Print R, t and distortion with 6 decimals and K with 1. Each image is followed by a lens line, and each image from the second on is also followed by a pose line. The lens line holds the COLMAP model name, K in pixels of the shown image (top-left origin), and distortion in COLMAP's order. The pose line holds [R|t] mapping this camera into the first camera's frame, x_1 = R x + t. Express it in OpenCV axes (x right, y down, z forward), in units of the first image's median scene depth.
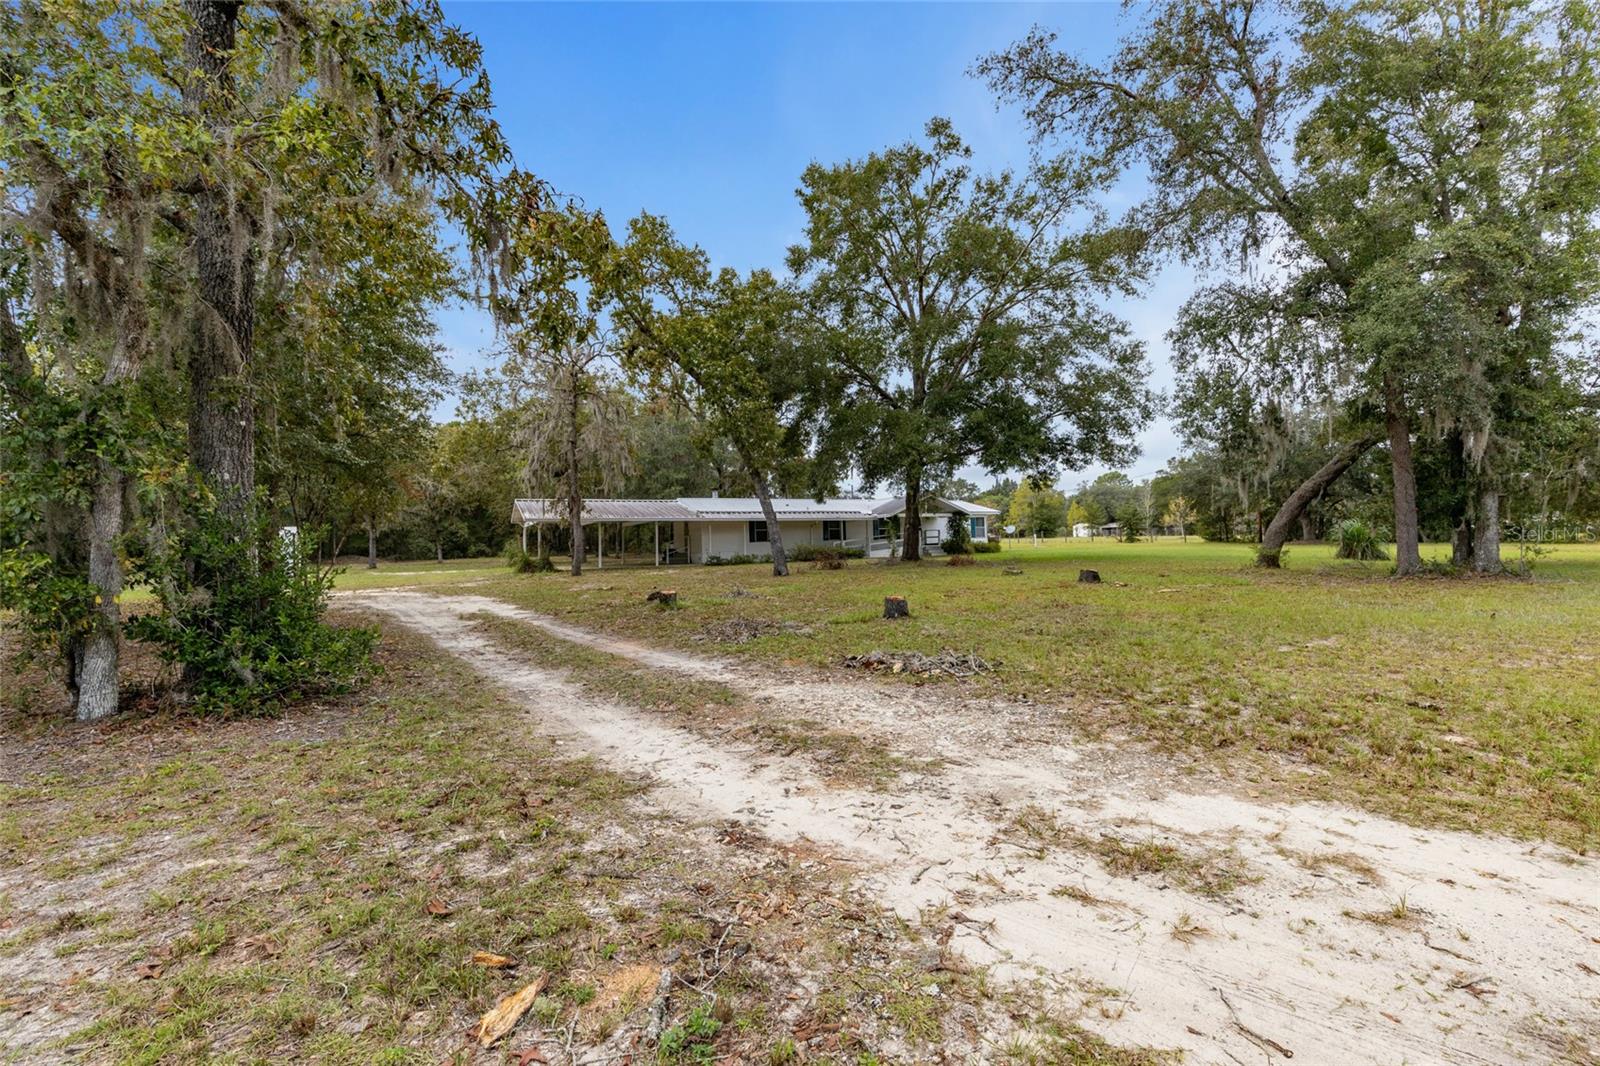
lens RADIAL K [[732.6, 0, 800.0], [0, 732.6, 533.0], [0, 0, 1]] dist [0.001538, -0.000183]
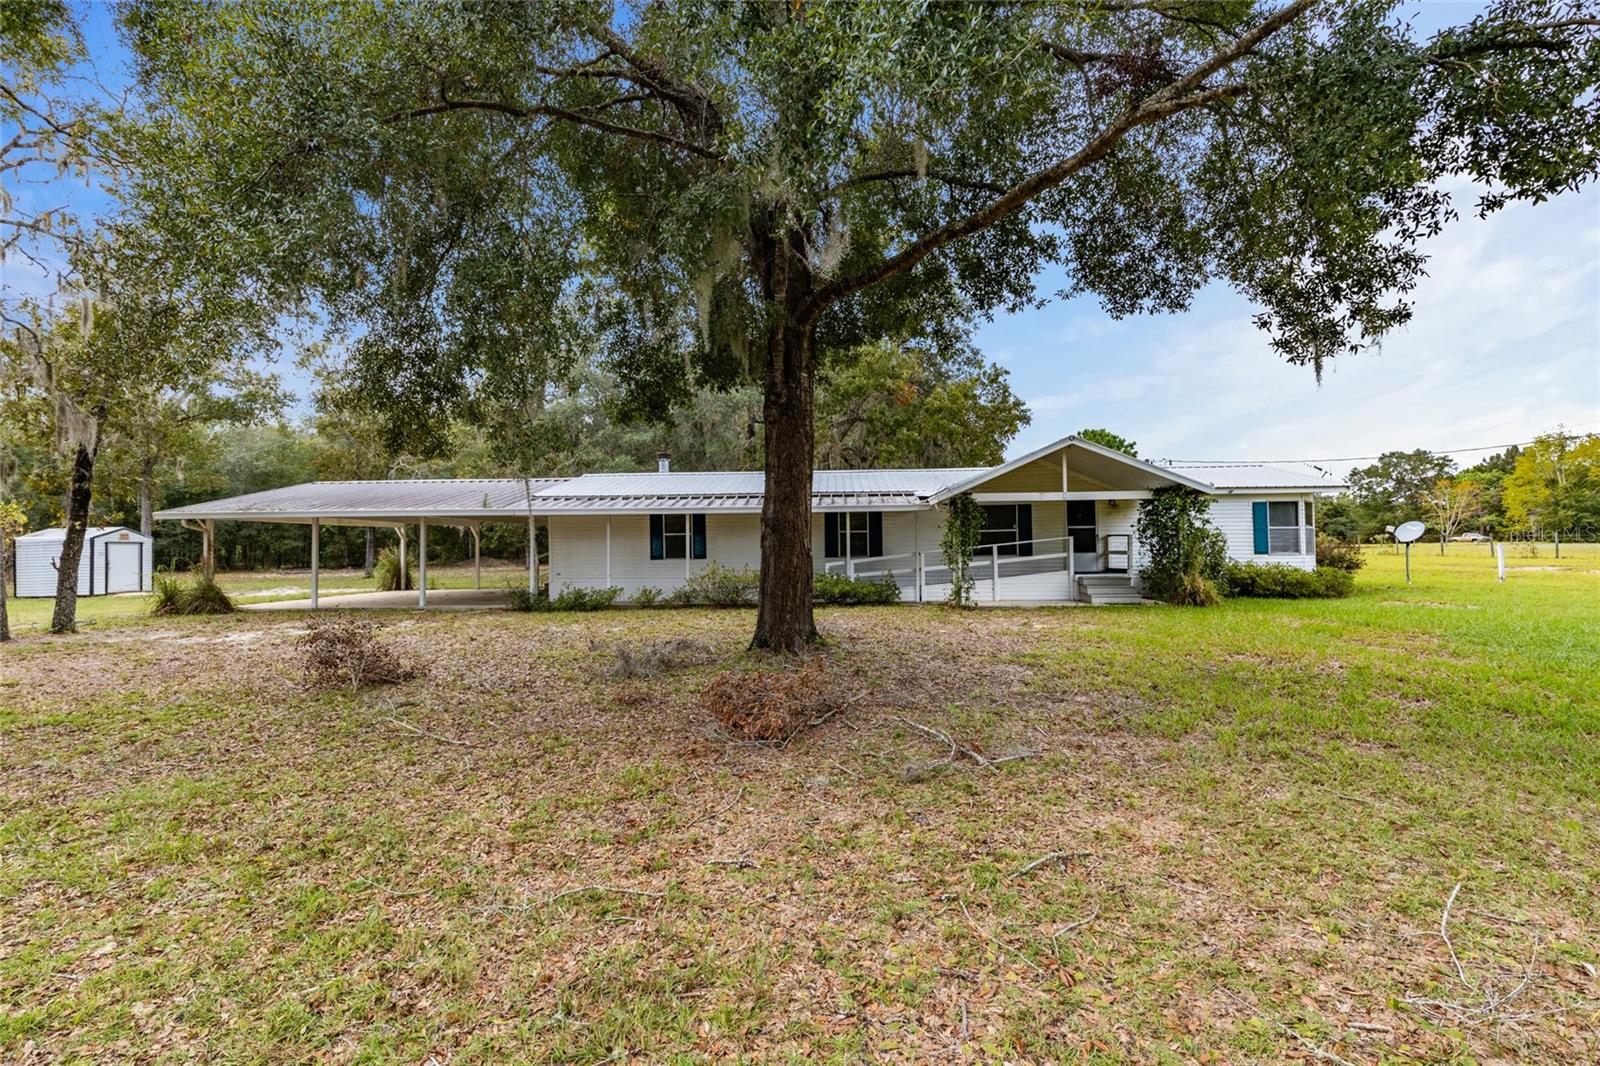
lens RADIAL K [[732.6, 0, 800.0], [0, 732.6, 533.0], [0, 0, 1]] dist [0.001538, -0.000183]
pose [[0.879260, -0.001294, -0.476340, 0.237477], [0.005427, 0.999959, 0.007300, -0.008134], [0.476311, -0.009004, 0.879231, 0.632751]]
